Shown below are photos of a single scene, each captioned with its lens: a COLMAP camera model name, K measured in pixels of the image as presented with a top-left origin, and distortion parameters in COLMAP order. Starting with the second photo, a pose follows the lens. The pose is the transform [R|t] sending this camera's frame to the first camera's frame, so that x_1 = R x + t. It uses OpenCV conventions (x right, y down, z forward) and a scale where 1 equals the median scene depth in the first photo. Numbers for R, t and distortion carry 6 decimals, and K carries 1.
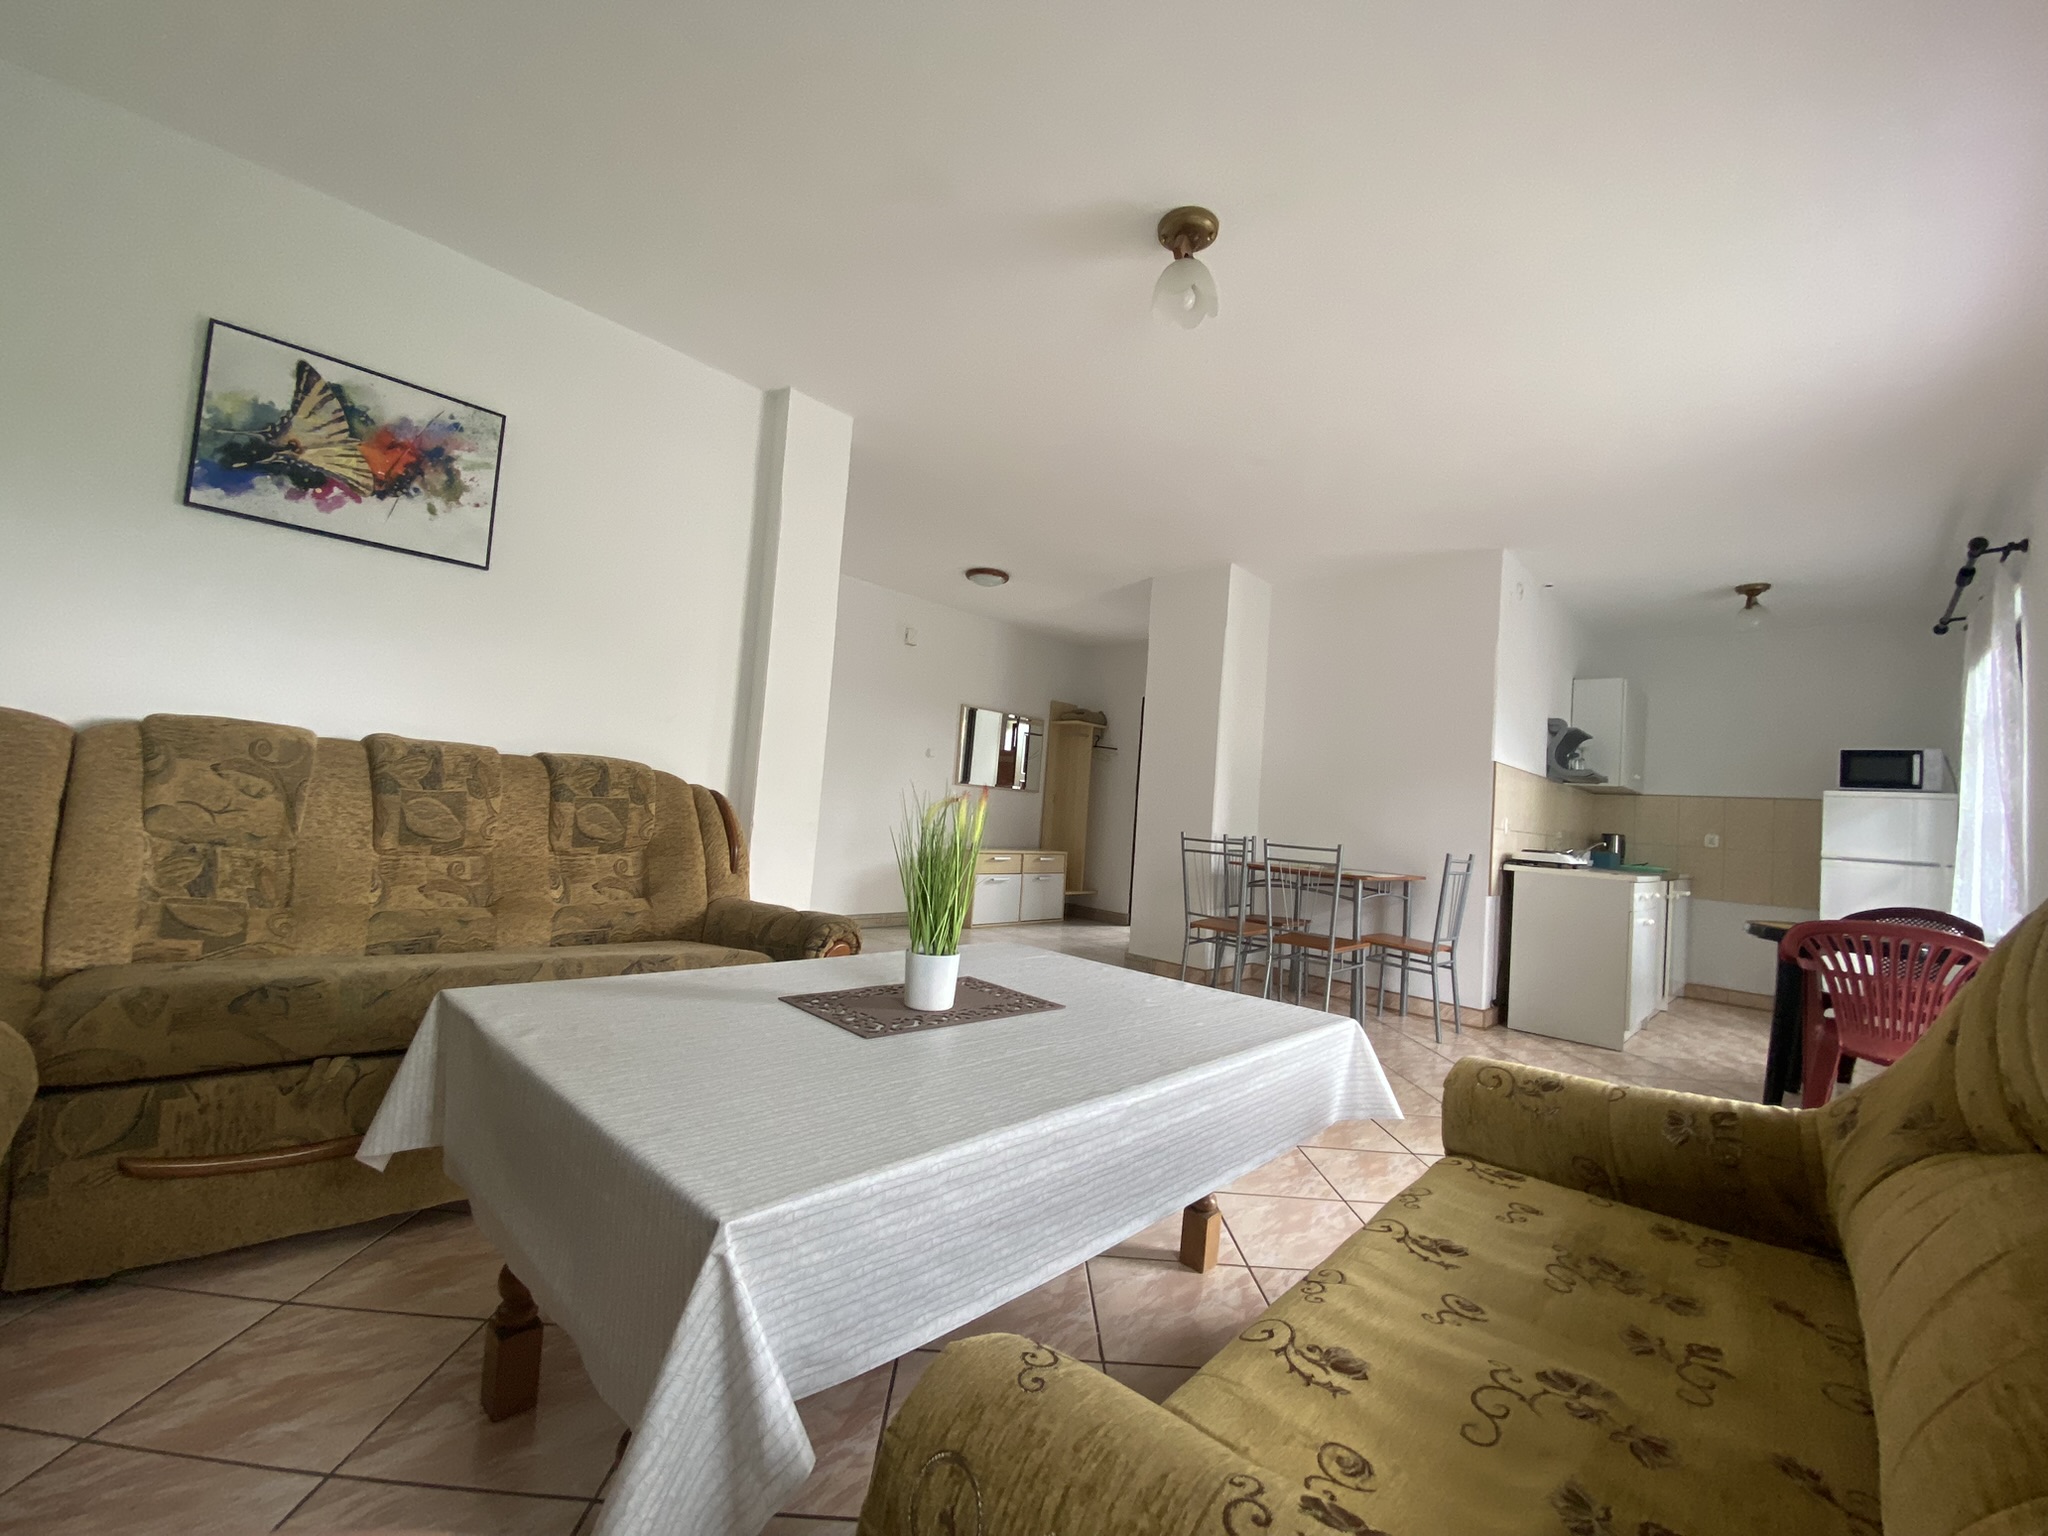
lens RADIAL K [[825.0, 0, 1039.6], [0, 825.0, 761.6], [0, 0, 1]] dist [0.002040, 0.000005]
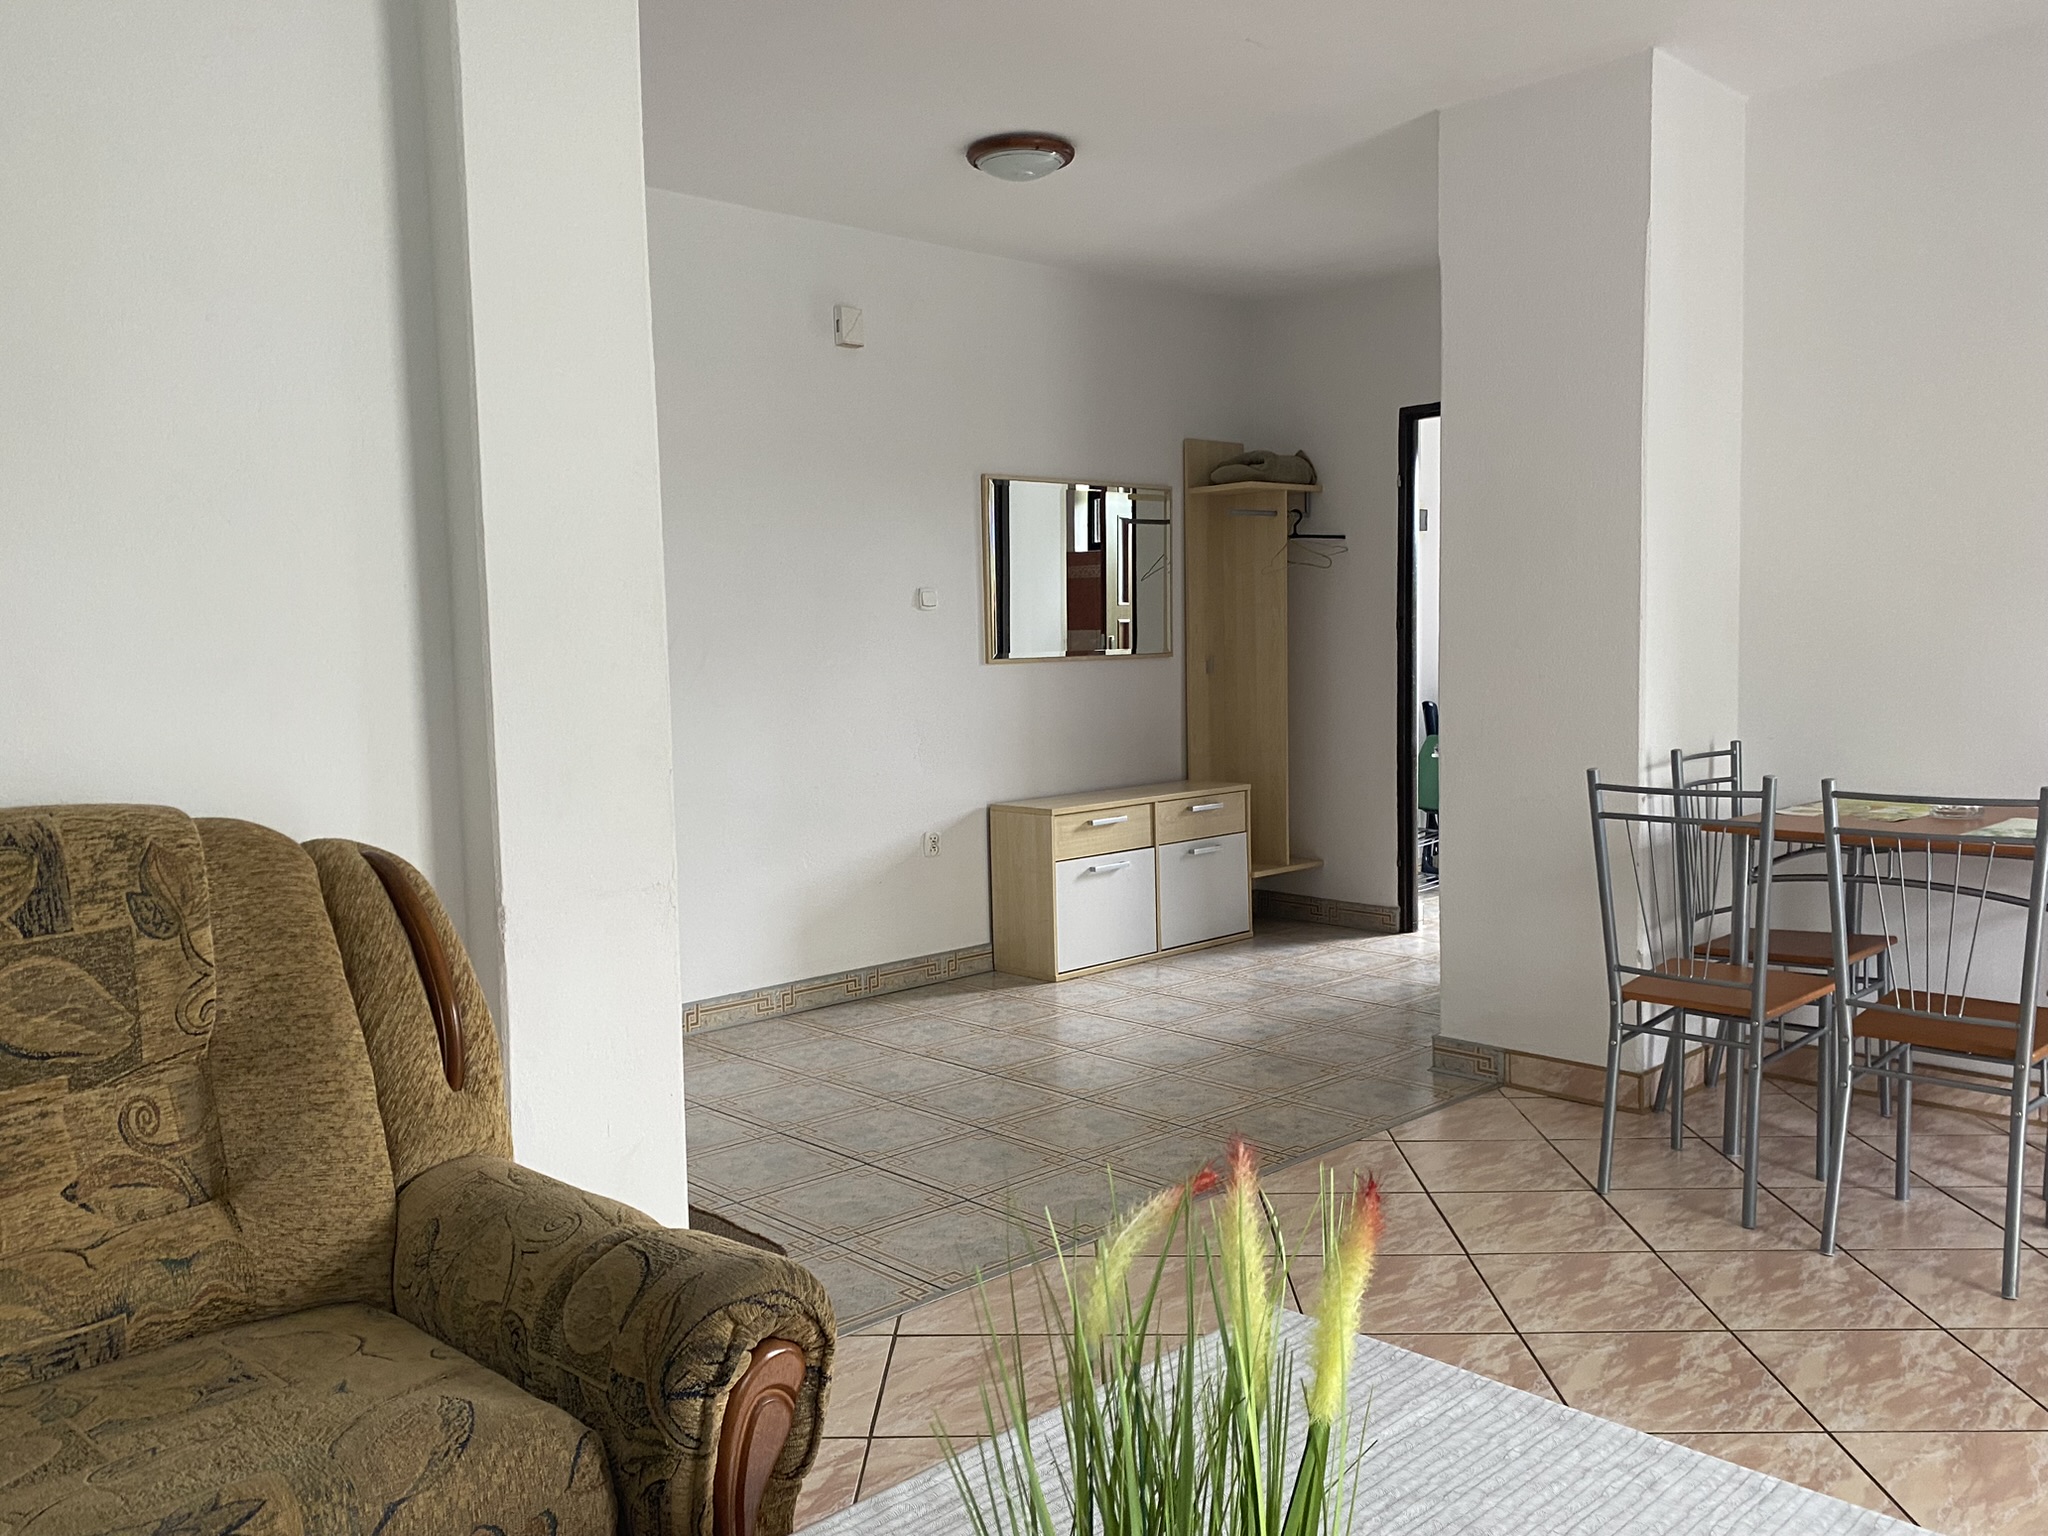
lens RADIAL K [[1592.4, 0, 1020.1], [0, 1592.4, 784.2], [0, 0, 1]] dist [0.001550, -0.003450]
pose [[0.993497, -0.088174, -0.072035, -0.034680], [0.098385, 0.983258, 0.153372, -0.042122], [0.057306, -0.159462, 0.985539, 0.187021]]
